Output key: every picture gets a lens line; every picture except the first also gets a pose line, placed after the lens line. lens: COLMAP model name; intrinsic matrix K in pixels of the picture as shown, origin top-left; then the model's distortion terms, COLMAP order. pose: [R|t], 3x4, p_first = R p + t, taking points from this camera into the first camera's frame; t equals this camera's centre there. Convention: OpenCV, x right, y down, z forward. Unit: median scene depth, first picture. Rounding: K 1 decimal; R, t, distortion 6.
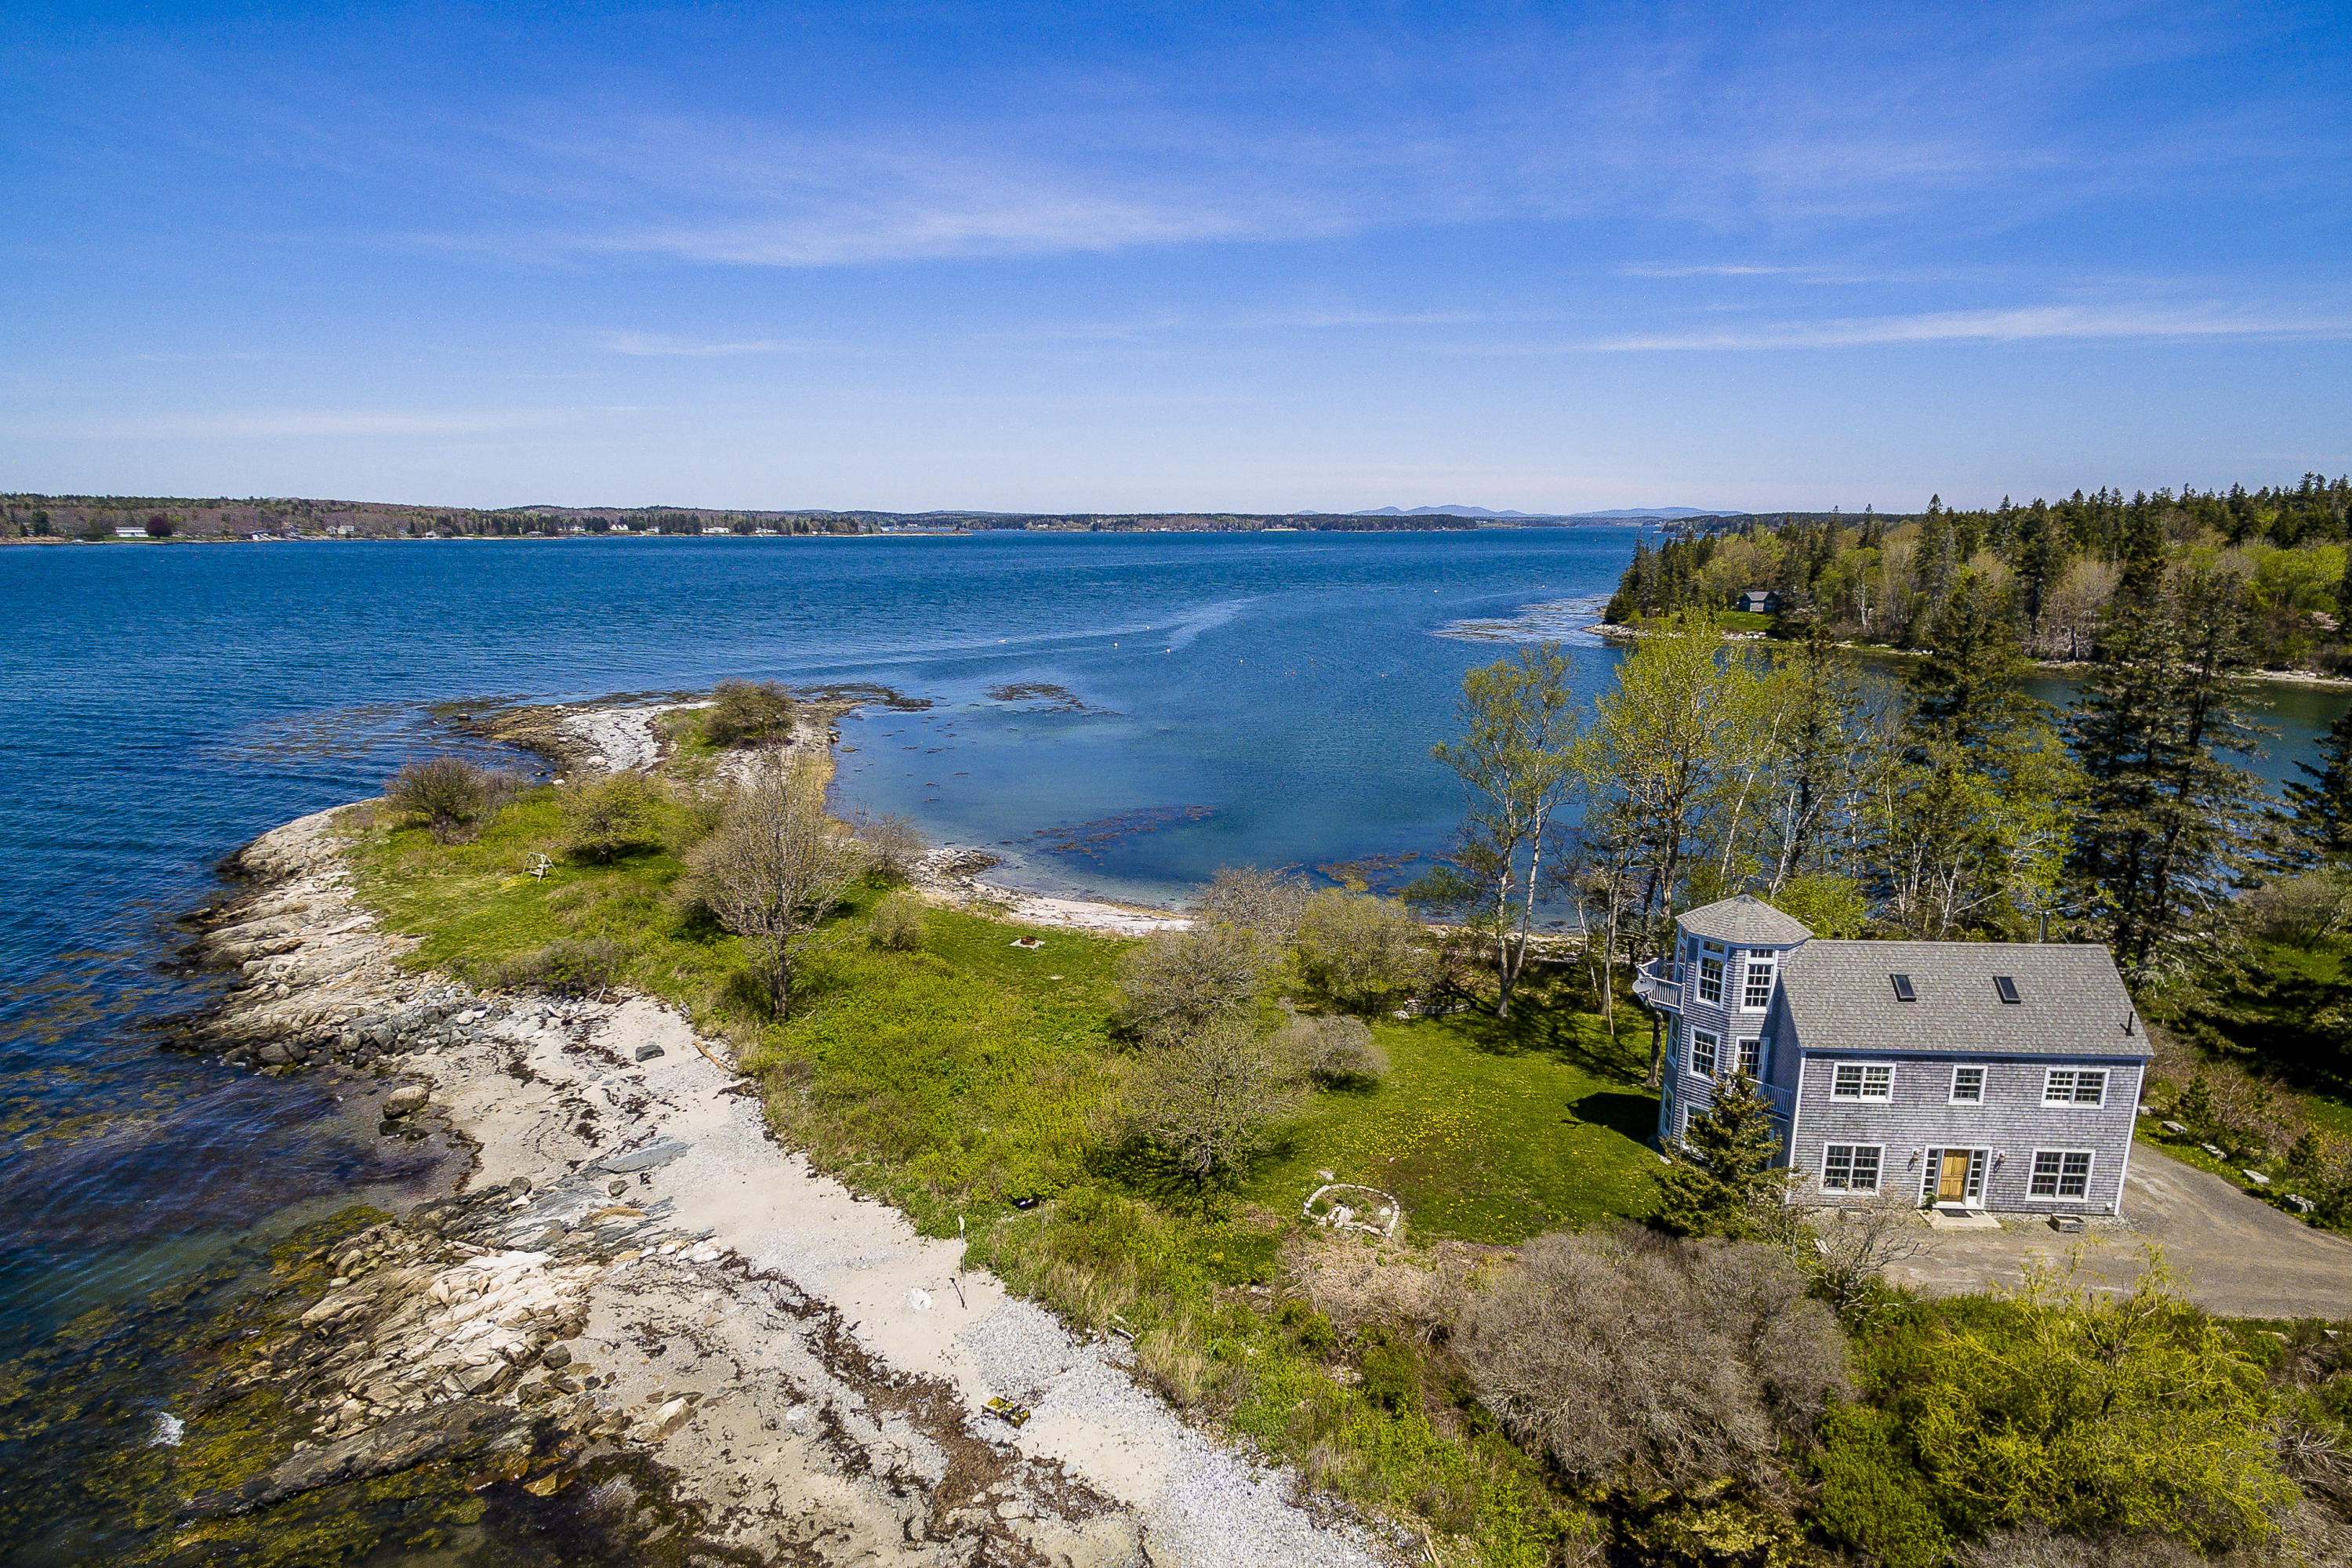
lens RADIAL K [[1334.9, 0, 1160.0], [0, 1334.9, 837.9], [0, 0, 1]] dist [0.007237, 0.001235]
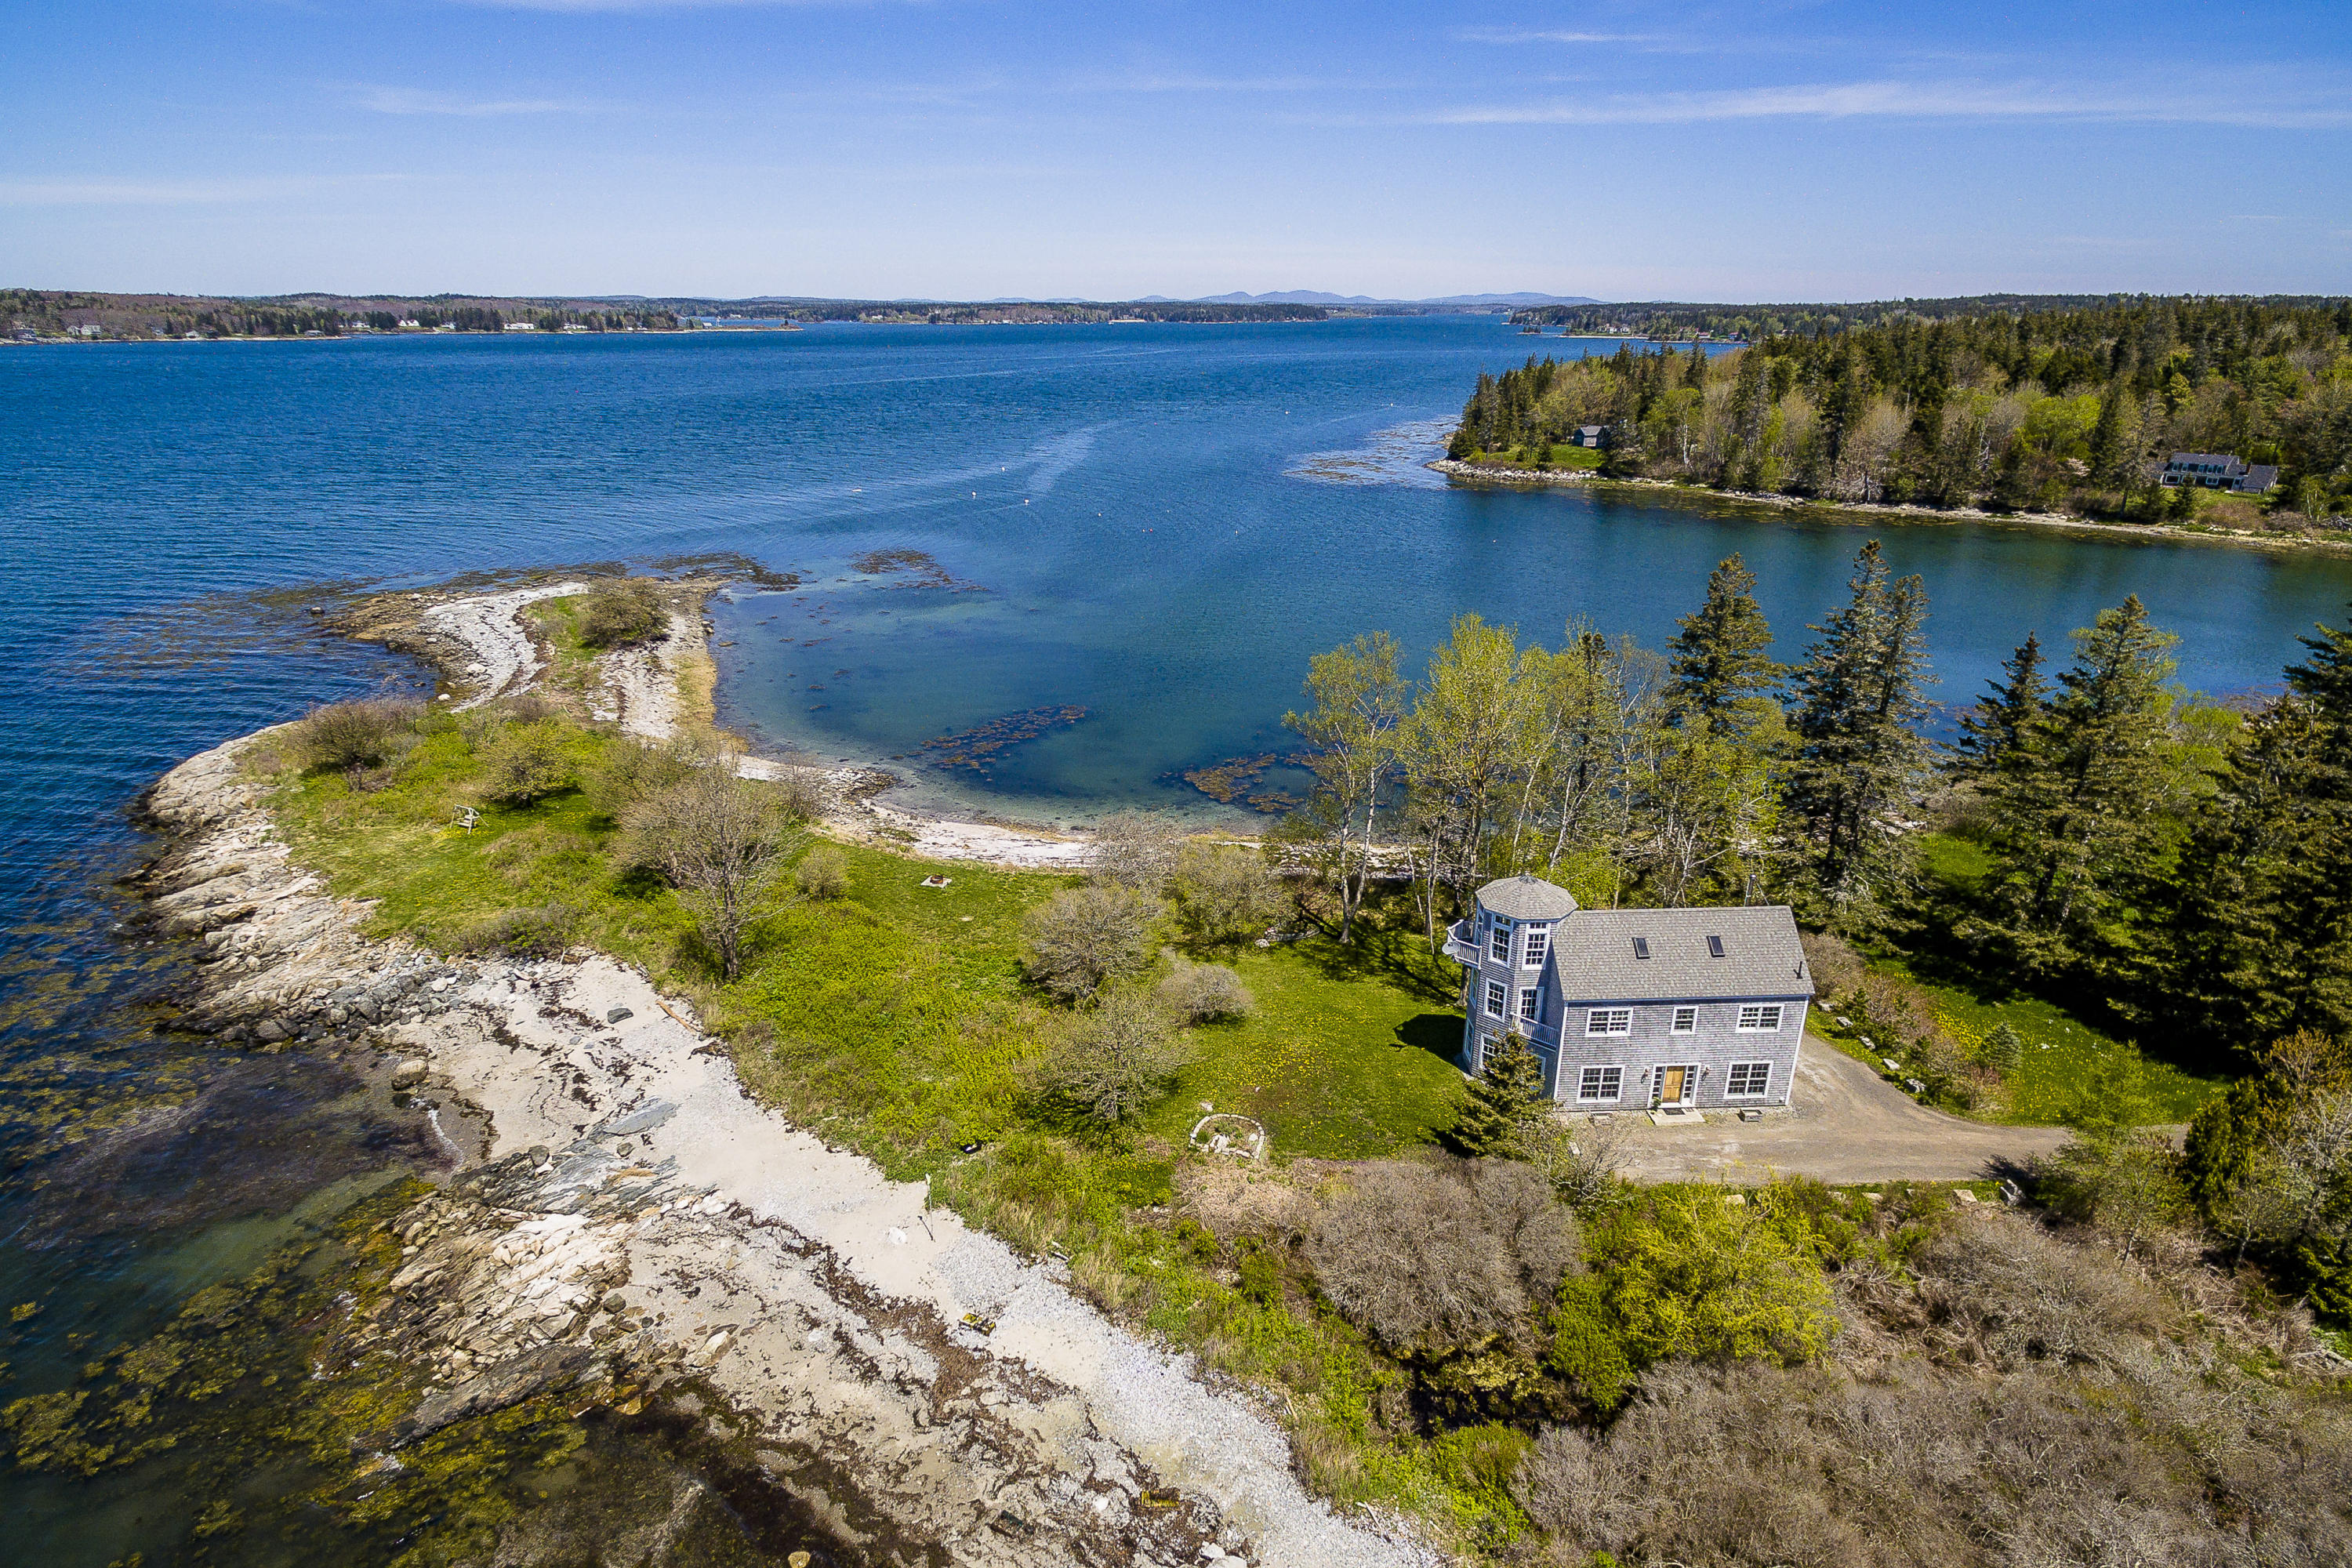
lens RADIAL K [[1332.3, 0, 1161.2], [0, 1332.3, 834.1], [0, 0, 1]] dist [0.006381, -0.000413]
pose [[0.993838, -0.040761, 0.103076, -0.038144], [0.025657, 0.989270, 0.143826, -0.186380], [-0.107833, -0.140295, 0.984220, -0.203398]]
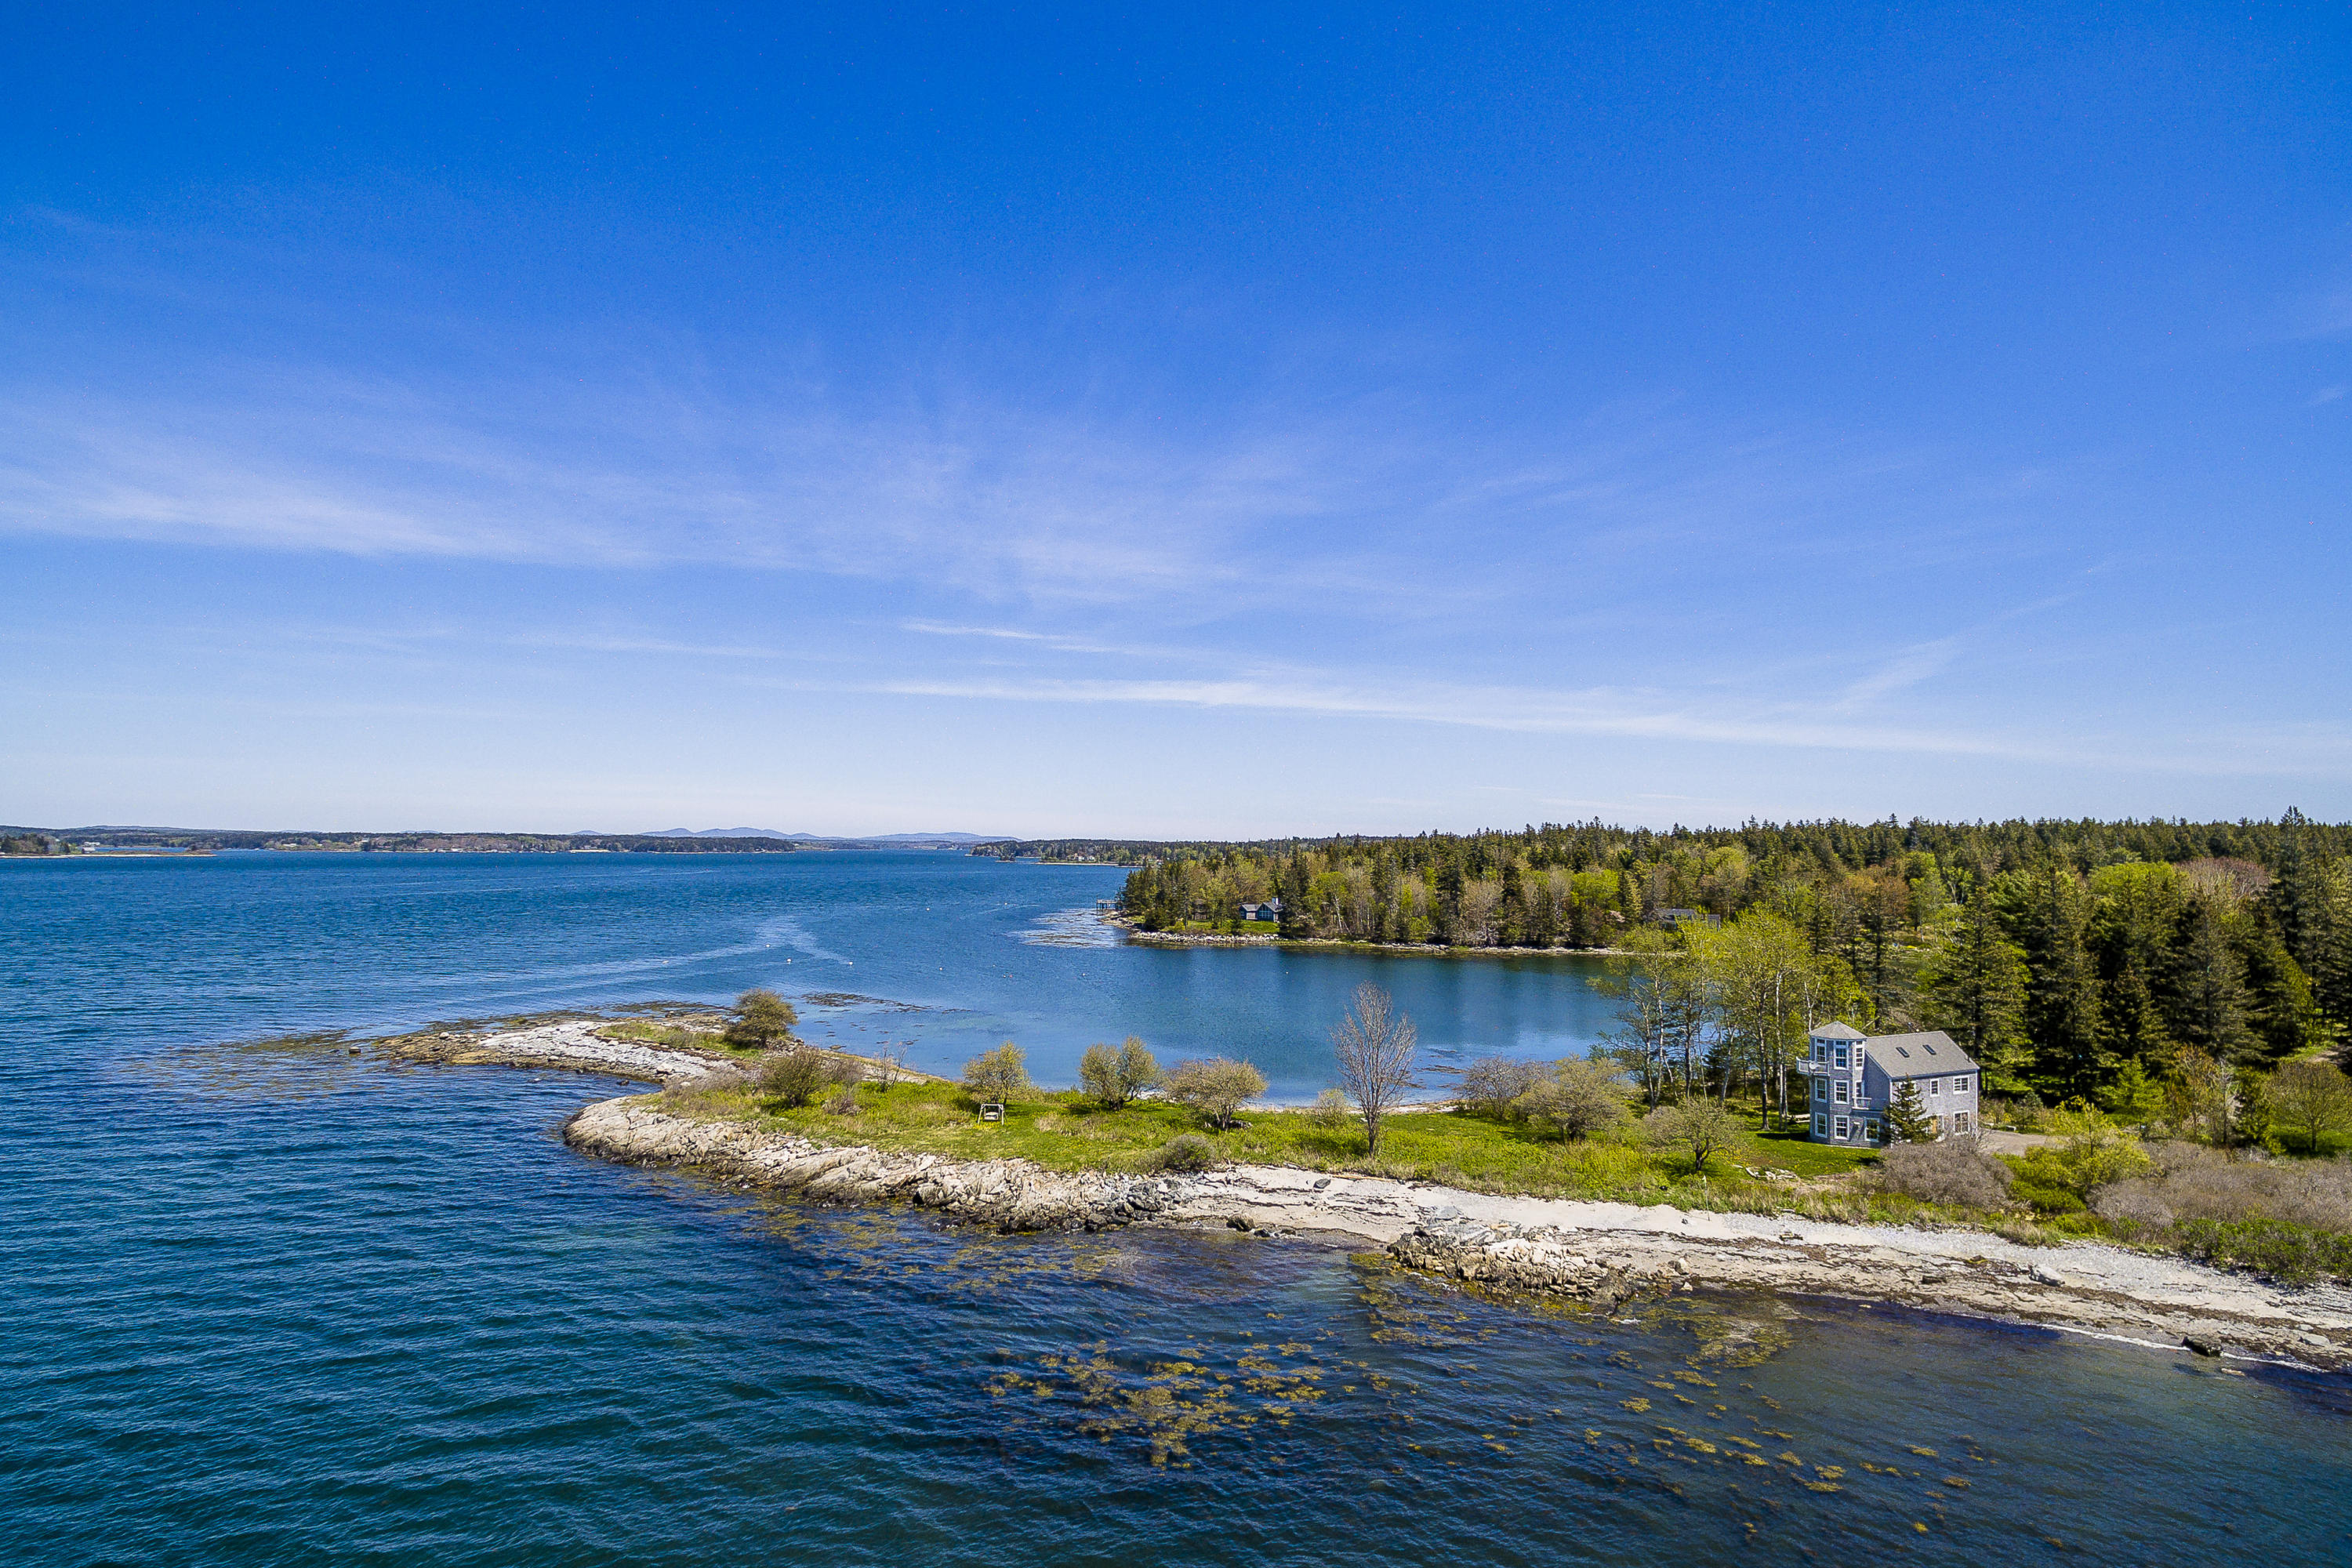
lens RADIAL K [[1339.8, 0, 1178.2], [0, 1339.8, 838.6], [0, 0, 1]] dist [-0.000894, 0.014195]
pose [[0.868056, 0.008929, 0.496385, -1.703189], [0.107737, 0.972624, -0.205900, 0.089026], [-0.484635, 0.232212, 0.843331, -0.480692]]
